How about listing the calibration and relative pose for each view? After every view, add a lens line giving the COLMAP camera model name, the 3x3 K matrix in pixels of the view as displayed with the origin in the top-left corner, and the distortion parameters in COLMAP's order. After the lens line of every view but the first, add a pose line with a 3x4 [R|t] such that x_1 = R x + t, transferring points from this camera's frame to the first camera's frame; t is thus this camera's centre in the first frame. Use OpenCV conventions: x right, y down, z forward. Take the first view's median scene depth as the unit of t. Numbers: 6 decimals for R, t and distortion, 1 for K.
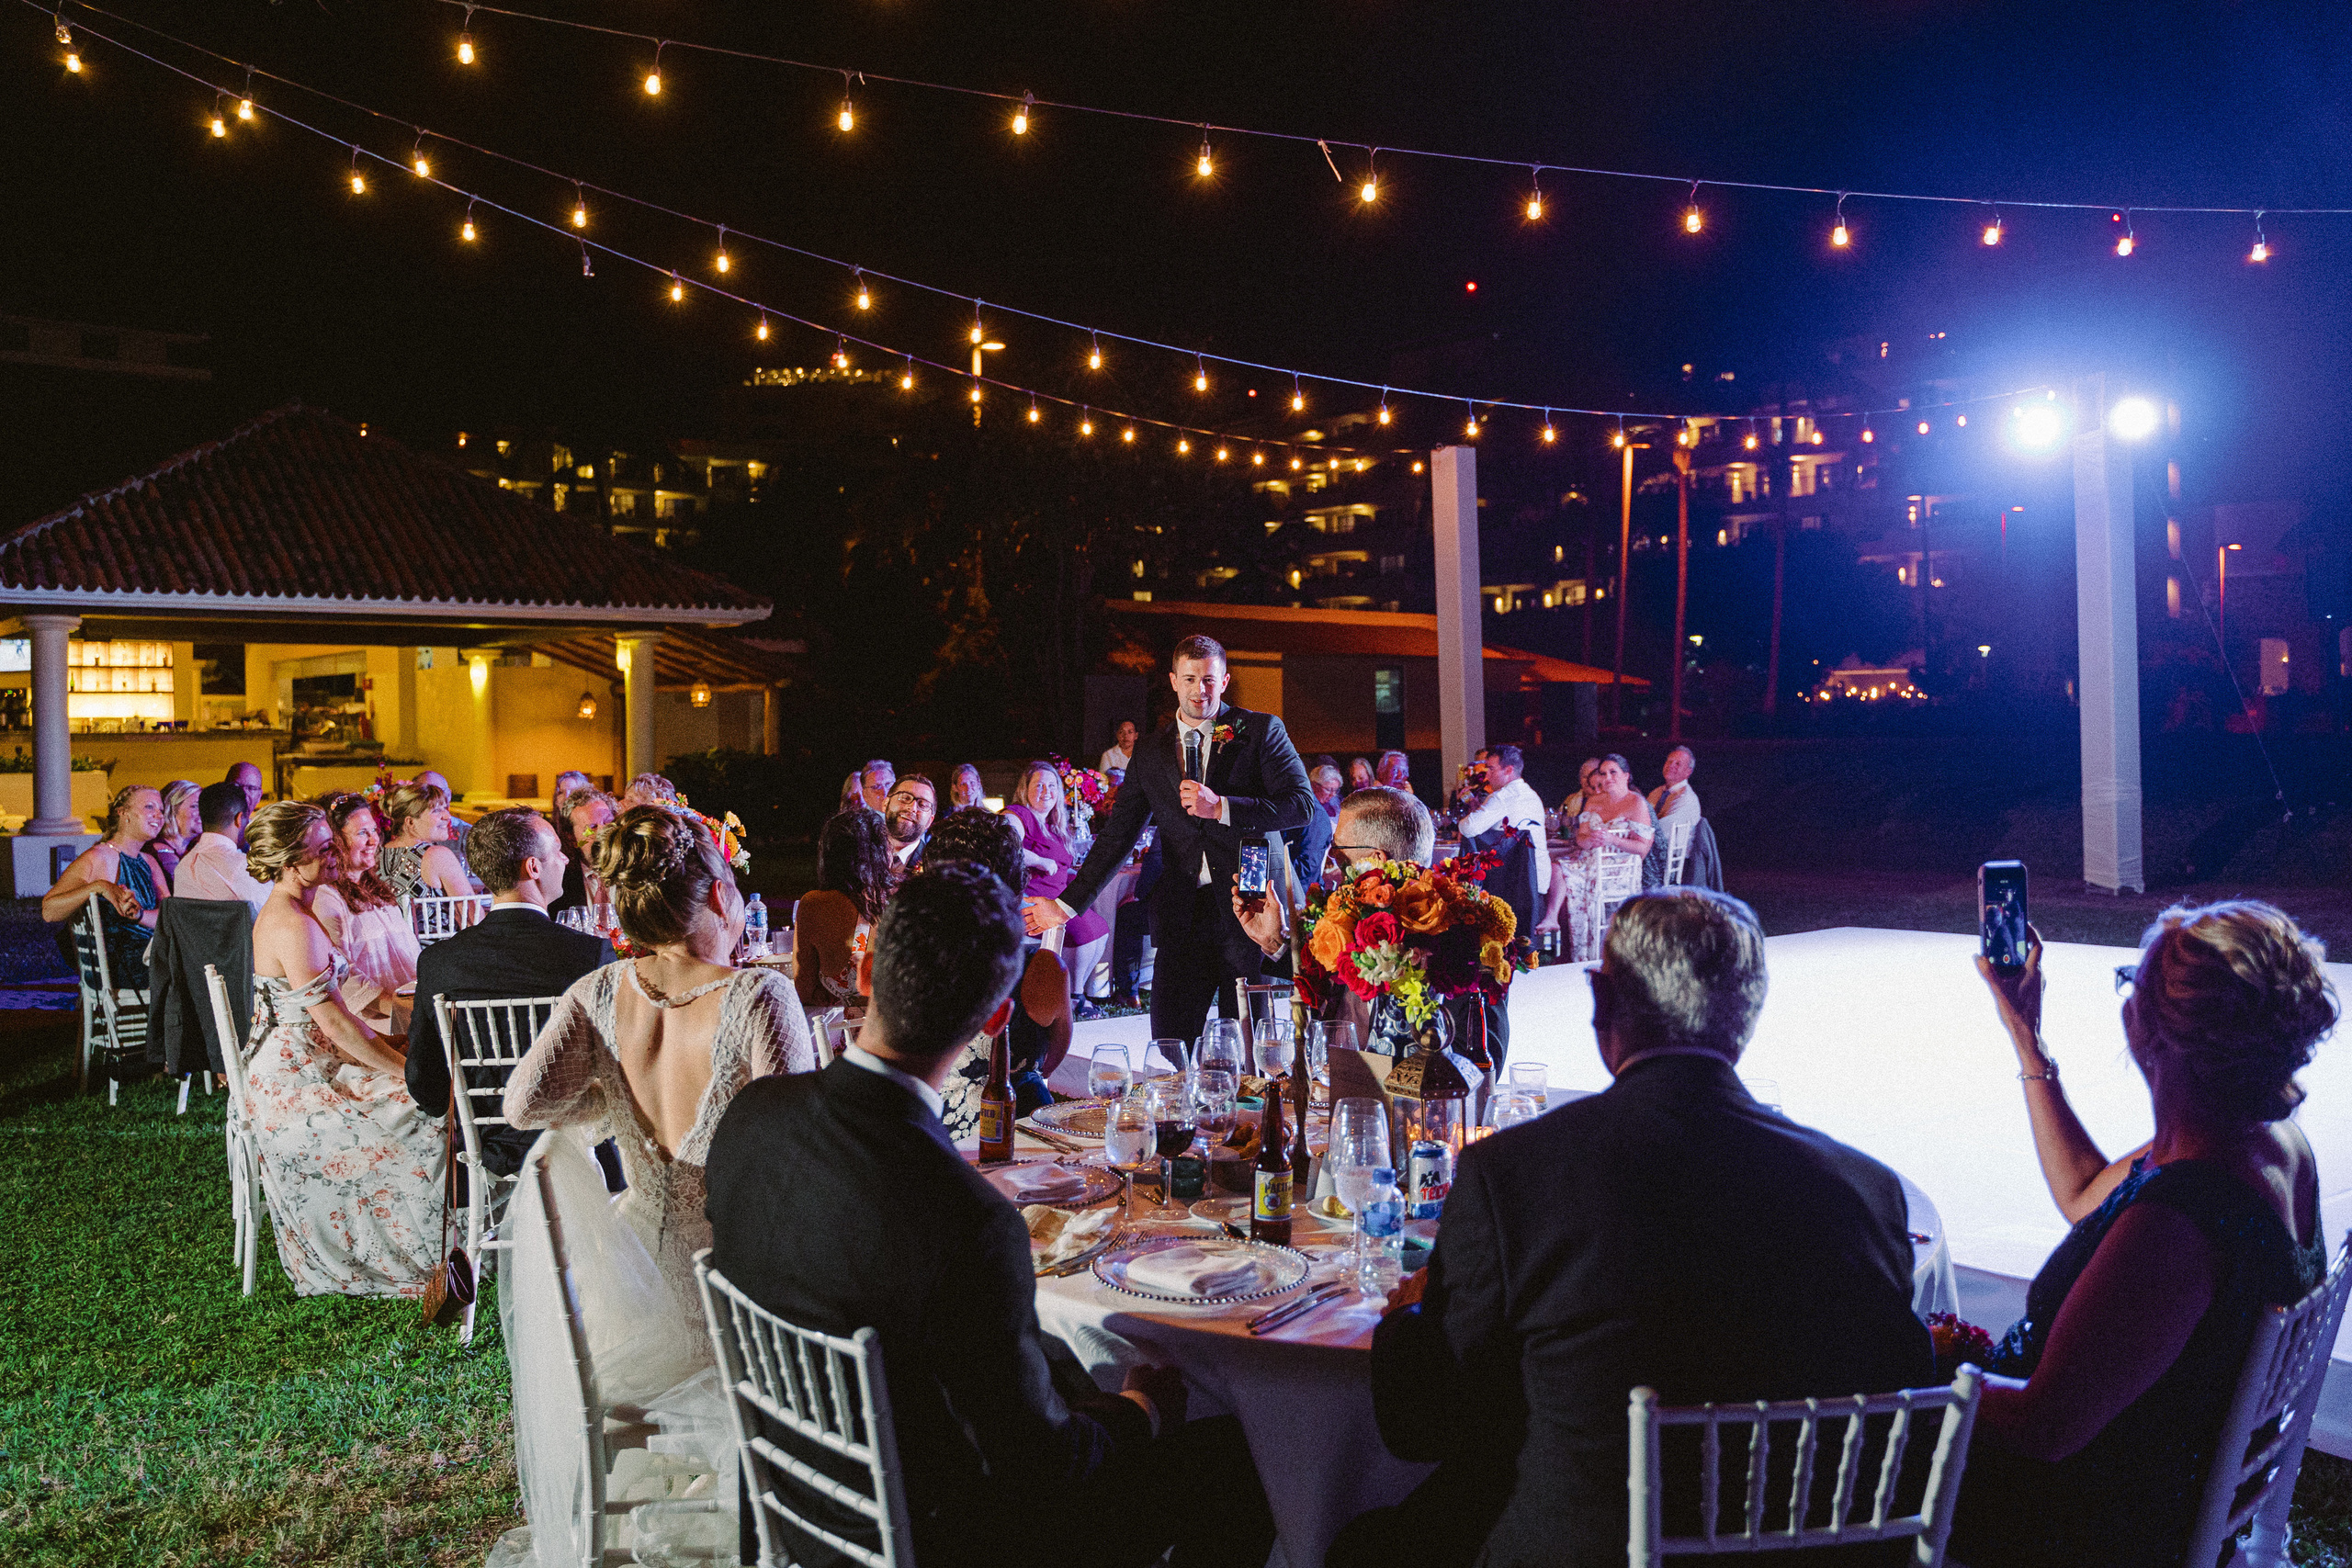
lens RADIAL K [[3148.9, 0, 1177.0], [0, 3148.9, 737.7], [0, 0, 1]] dist [-0.073257, -0.012171]
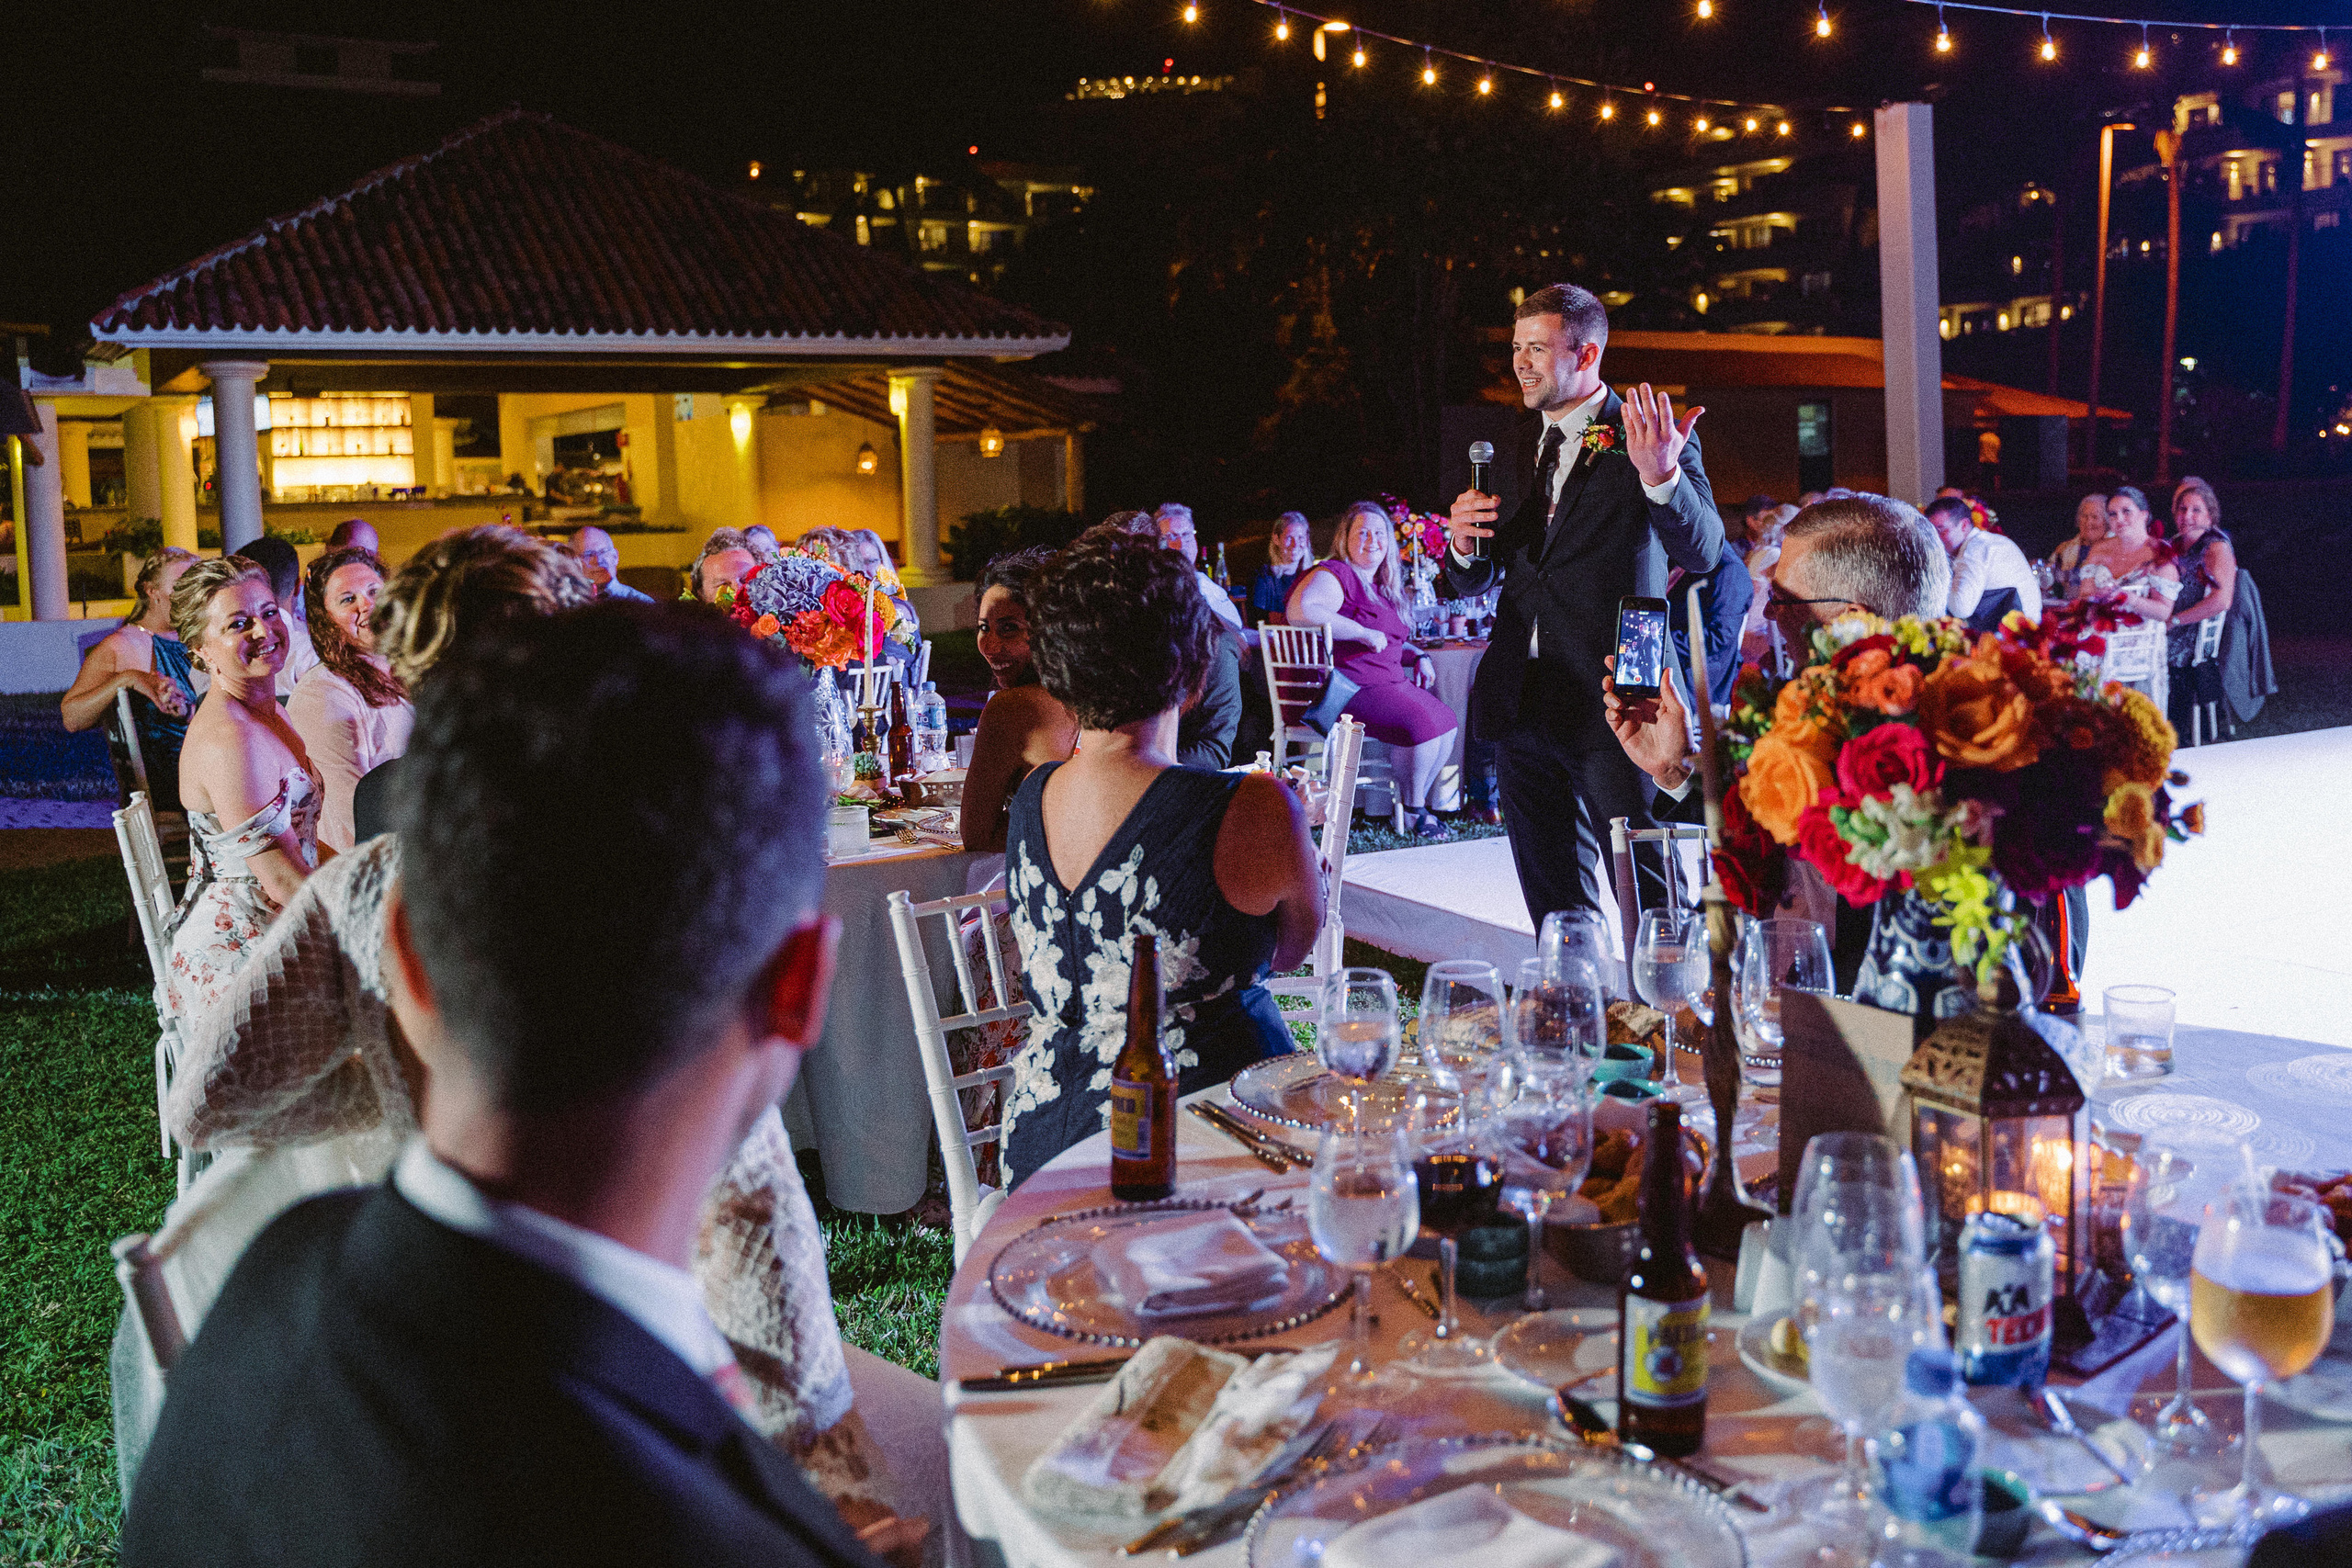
lens RADIAL K [[3148.9, 0, 1177.0], [0, 3148.9, 737.7], [0, 0, 1]] dist [-0.073257, -0.012171]
pose [[0.991814, -0.005019, -0.127594, 0.005923], [0.014032, 0.997460, 0.069840, 0.007606], [0.126920, -0.071059, 0.989364, 0.172793]]
